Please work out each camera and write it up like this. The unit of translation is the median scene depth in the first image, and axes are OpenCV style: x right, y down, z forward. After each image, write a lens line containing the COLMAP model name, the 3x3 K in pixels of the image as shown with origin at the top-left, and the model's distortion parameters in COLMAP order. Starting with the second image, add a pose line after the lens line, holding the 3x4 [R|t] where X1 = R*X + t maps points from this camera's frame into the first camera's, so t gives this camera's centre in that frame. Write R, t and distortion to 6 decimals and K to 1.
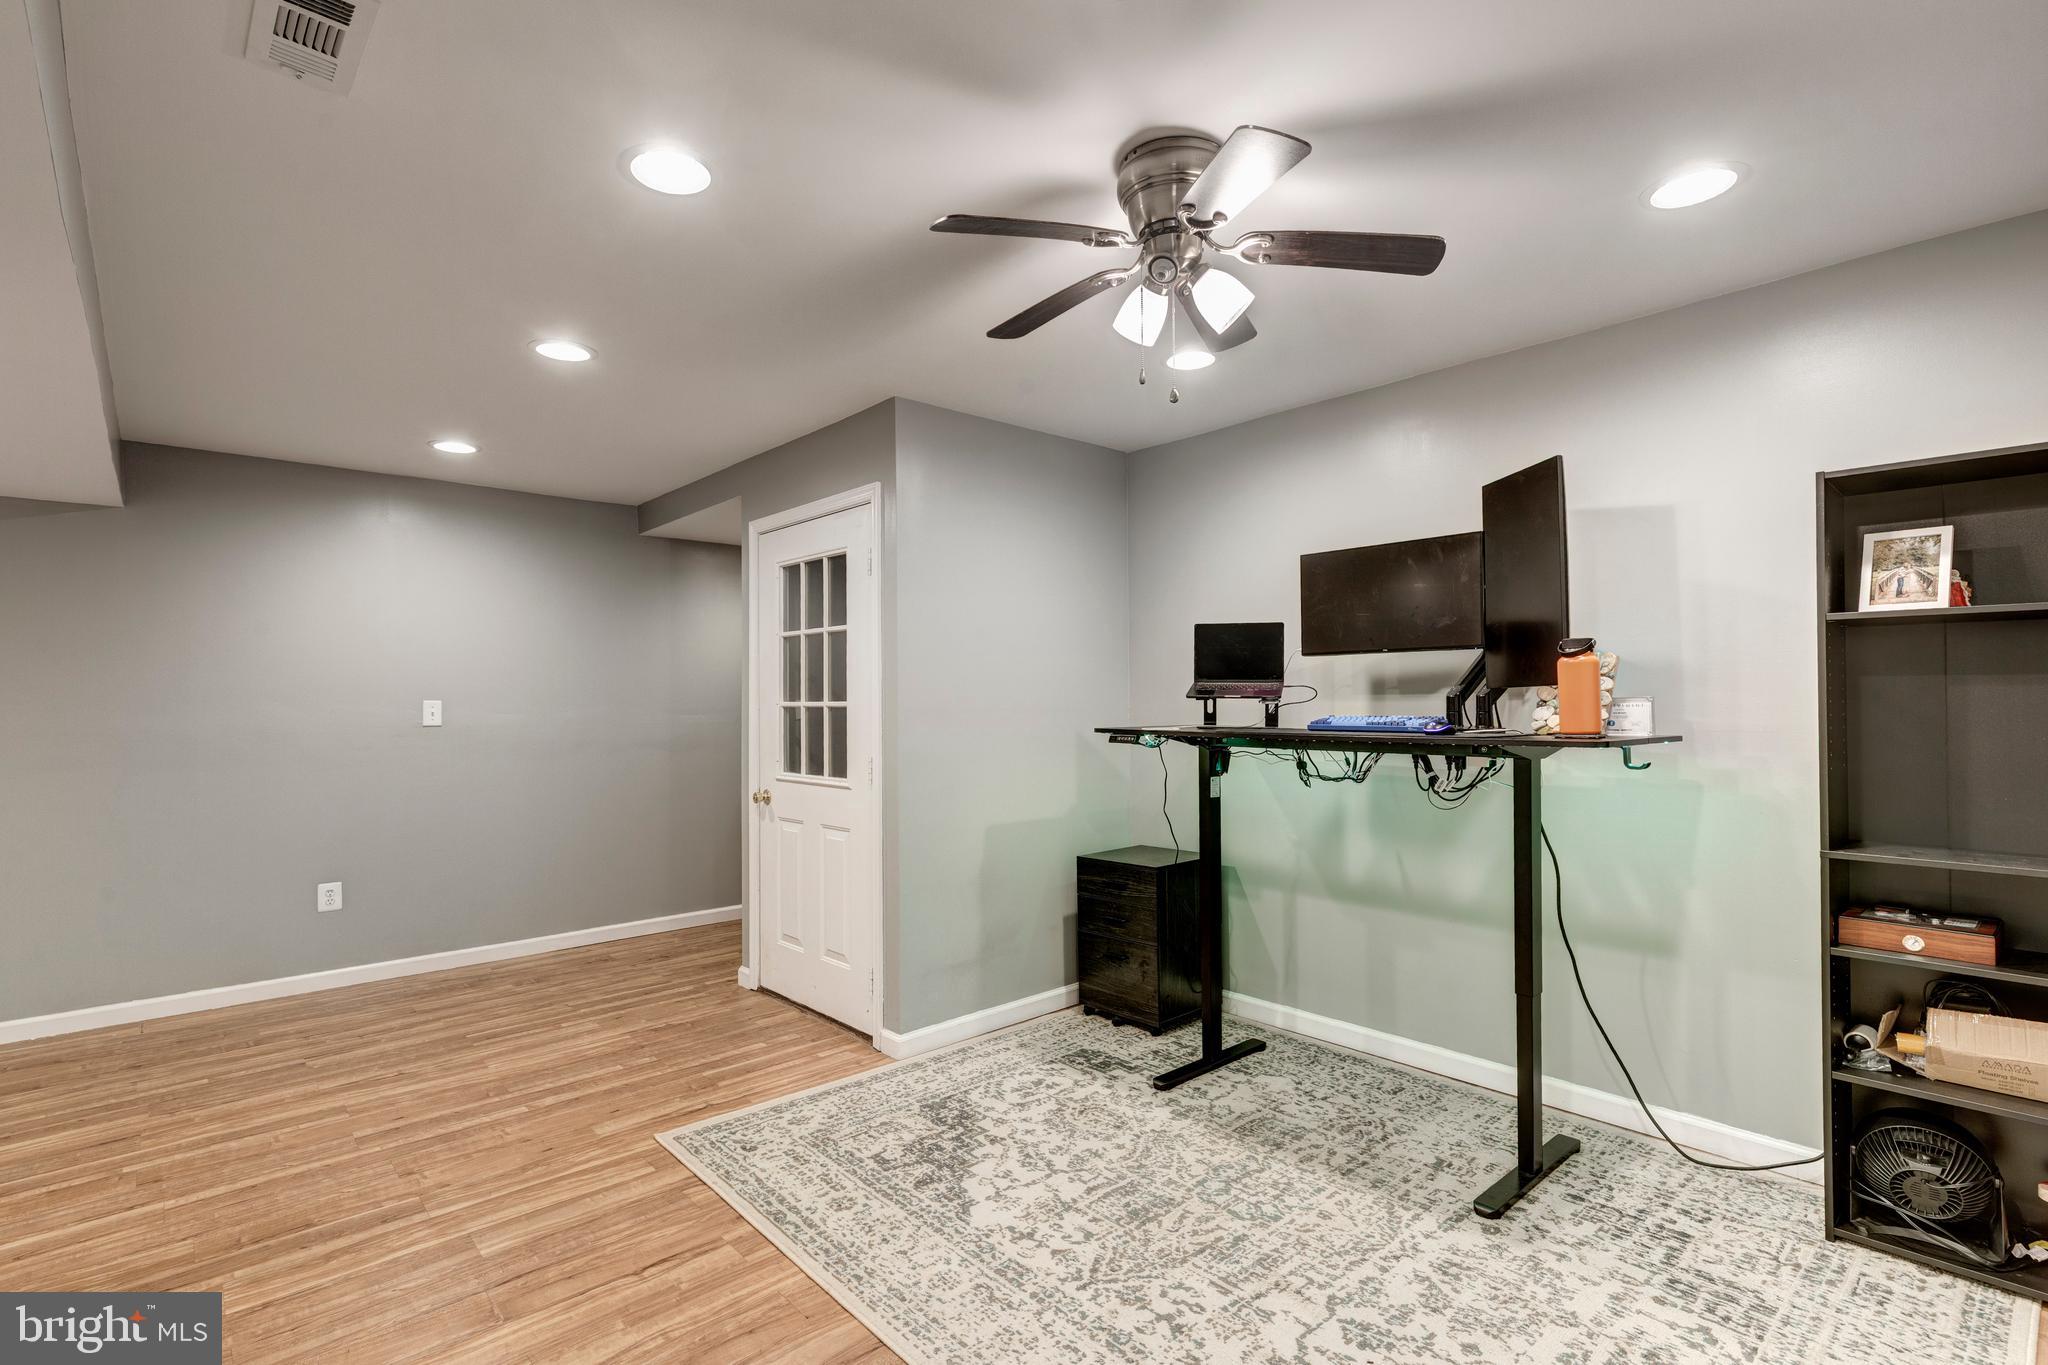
lens RADIAL K [[933.9, 0, 1022.1], [0, 933.9, 703.4], [0, 0, 1]] dist [0.004206, 0.000036]
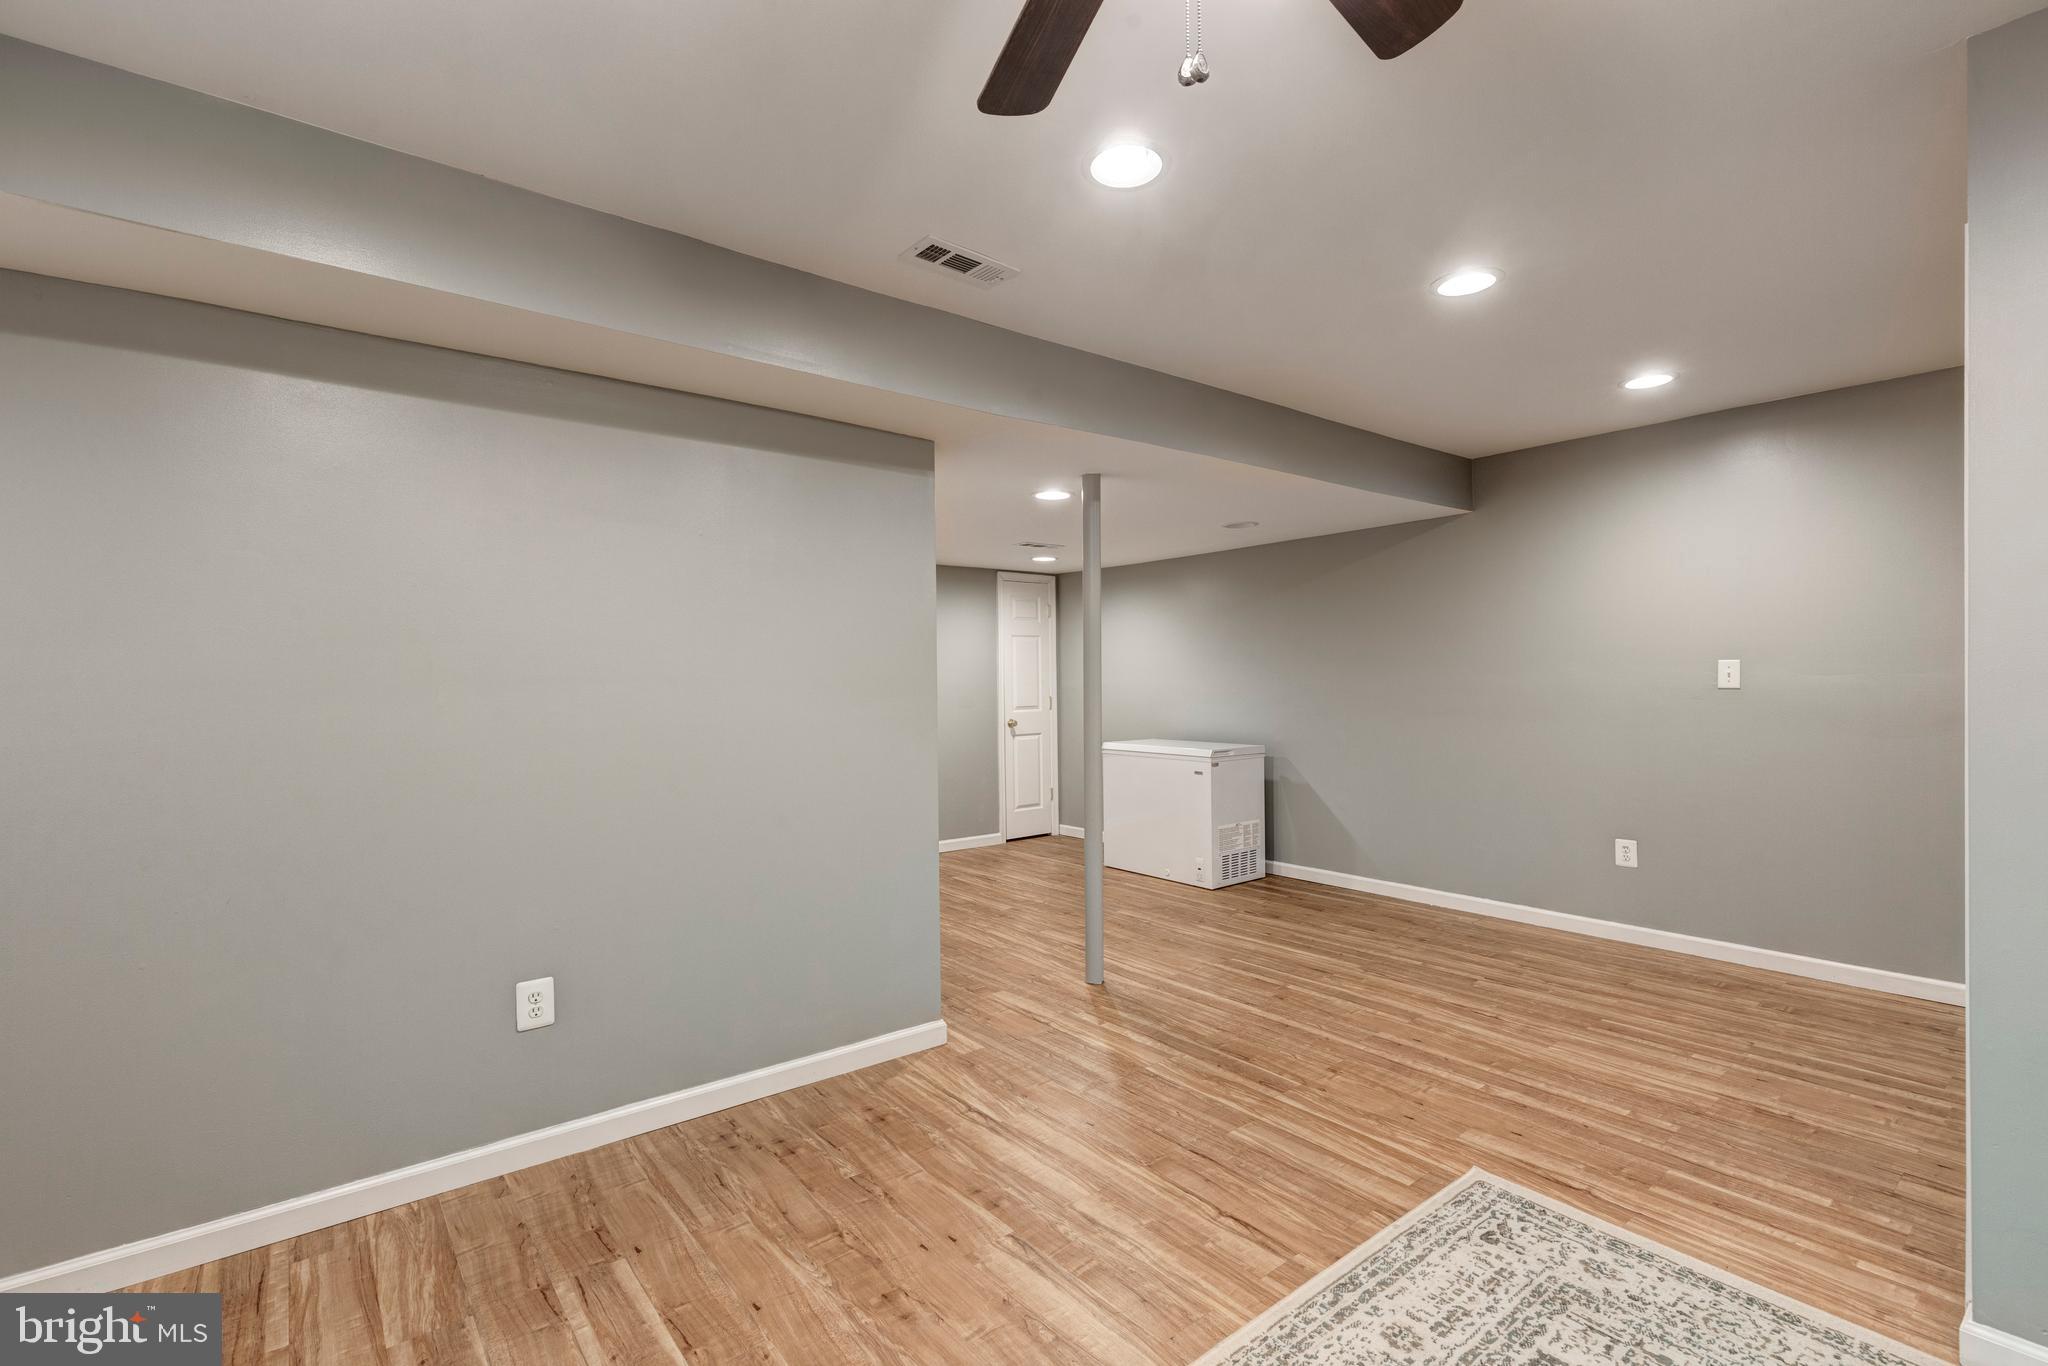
lens RADIAL K [[933.9, 0, 1027.4], [0, 933.9, 671.3], [0, 0, 1]] dist [0.004206, 0.000036]
pose [[-0.055051, 0.003644, -0.998477, 0.431490], [0.014529, 0.999890, 0.002848, -0.002342], [0.998378, -0.014350, -0.055098, 0.569102]]
